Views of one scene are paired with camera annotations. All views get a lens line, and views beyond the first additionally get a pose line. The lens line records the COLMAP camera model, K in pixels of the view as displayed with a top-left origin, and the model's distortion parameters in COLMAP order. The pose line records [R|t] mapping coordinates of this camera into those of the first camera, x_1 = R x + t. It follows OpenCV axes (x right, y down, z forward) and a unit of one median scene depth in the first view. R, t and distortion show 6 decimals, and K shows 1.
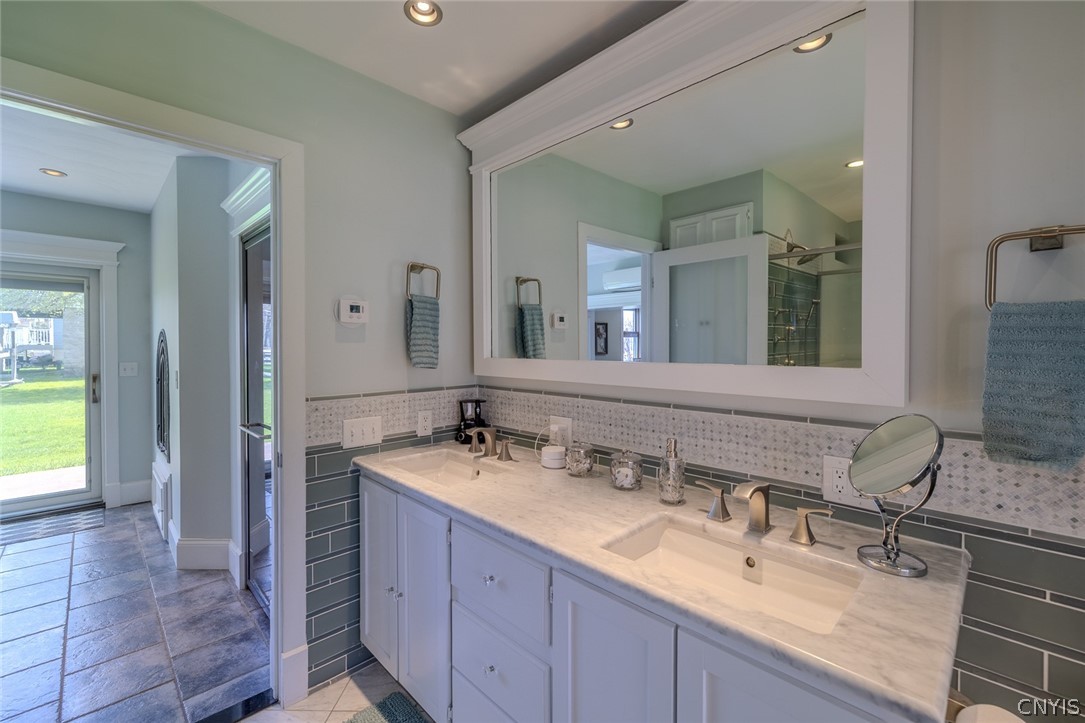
lens RADIAL K [[456.0, 0, 538.7], [0, 456.0, 354.0], [0, 0, 1]] dist [-0.000619, -0.000323]
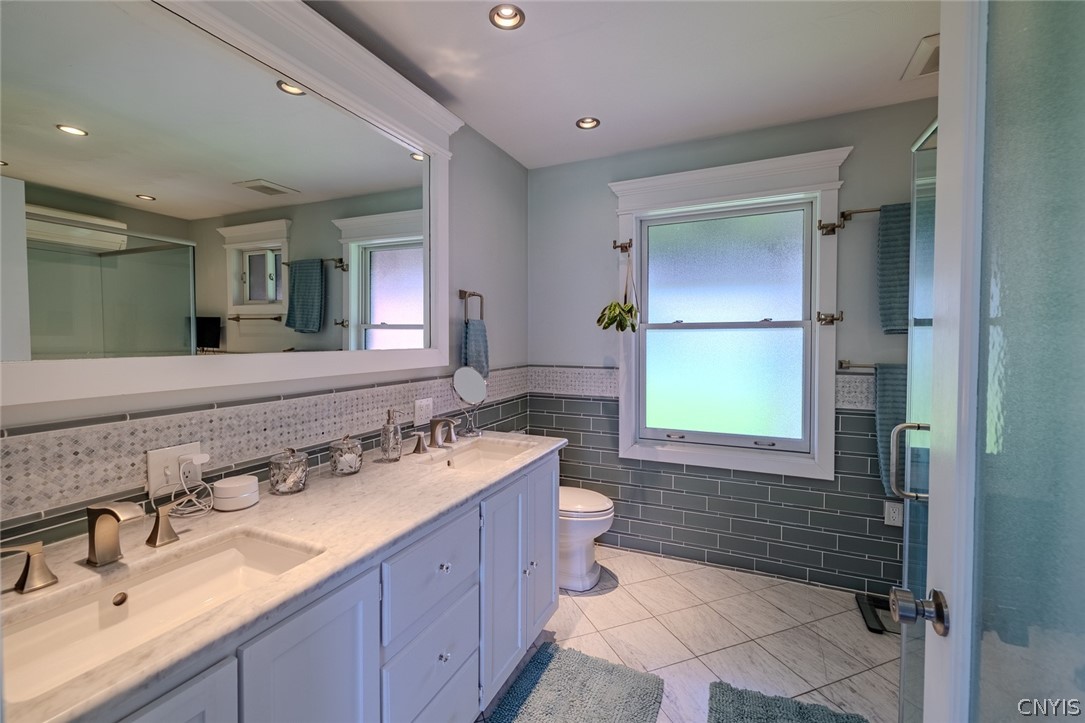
lens RADIAL K [[456.0, 0, 538.7], [0, 456.0, 354.0], [0, 0, 1]] dist [-0.000619, -0.000323]
pose [[-0.349207, -0.034921, 0.936395, -0.919758], [0.015614, 0.998950, 0.043077, -0.013130], [-0.936916, 0.029664, -0.348295, 0.947873]]
